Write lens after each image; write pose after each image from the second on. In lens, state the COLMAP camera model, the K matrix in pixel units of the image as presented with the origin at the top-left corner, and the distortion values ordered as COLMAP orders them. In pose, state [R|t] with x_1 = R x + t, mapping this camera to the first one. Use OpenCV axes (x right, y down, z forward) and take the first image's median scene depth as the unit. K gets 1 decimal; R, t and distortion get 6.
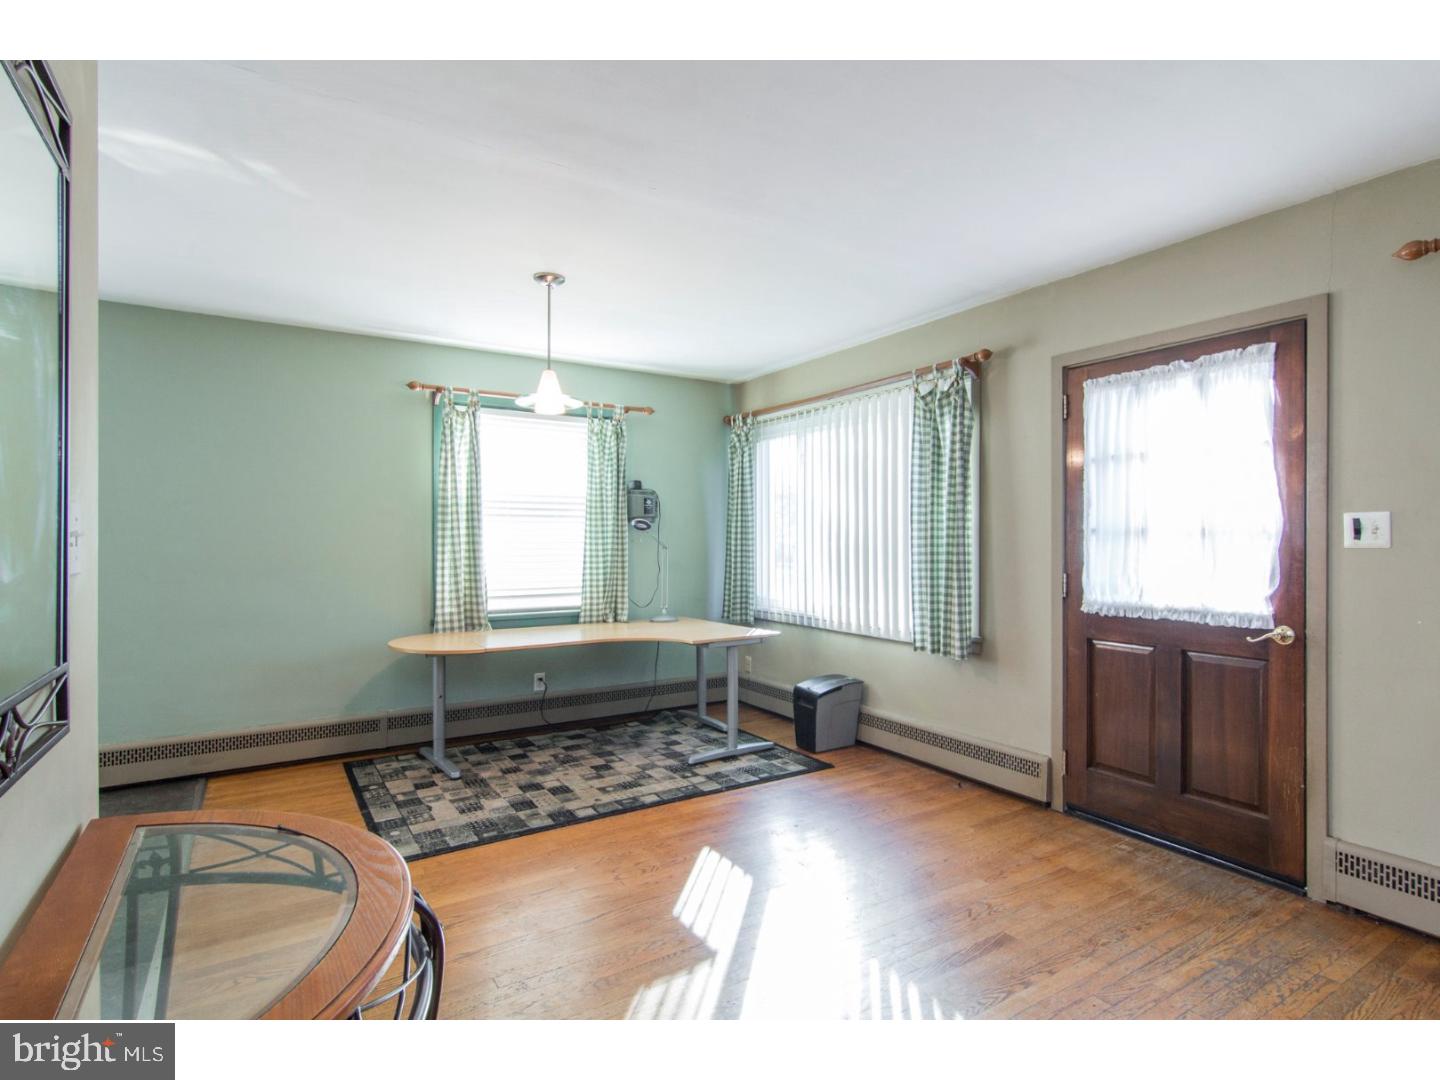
lens RADIAL K [[735.5, 0, 733.8], [0, 735.5, 536.8], [0, 0, 1]] dist [0.002356, 0.000316]
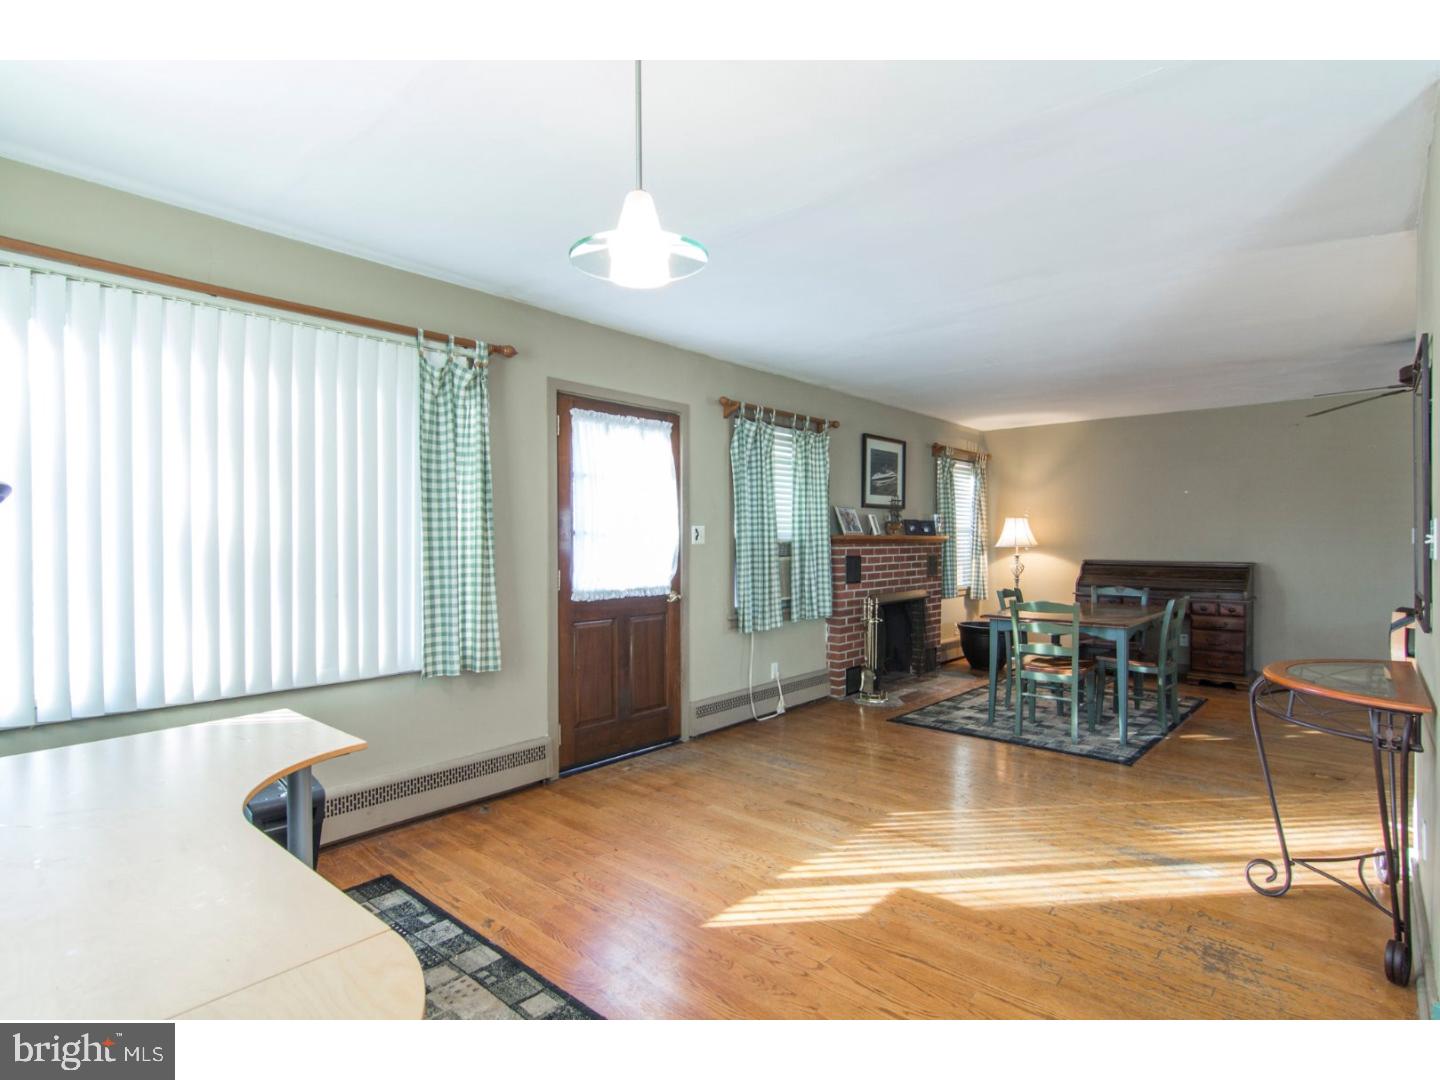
lens RADIAL K [[736.5, 0, 720.0], [0, 736.5, 540.0], [0, 0, 1]] dist [-0.019948, -0.000089]
pose [[-0.284209, 0.000405, 0.958762, -0.805596], [-0.000790, 0.999999, -0.000657, 0.003624], [-0.958762, -0.000945, -0.284209, 1.209884]]
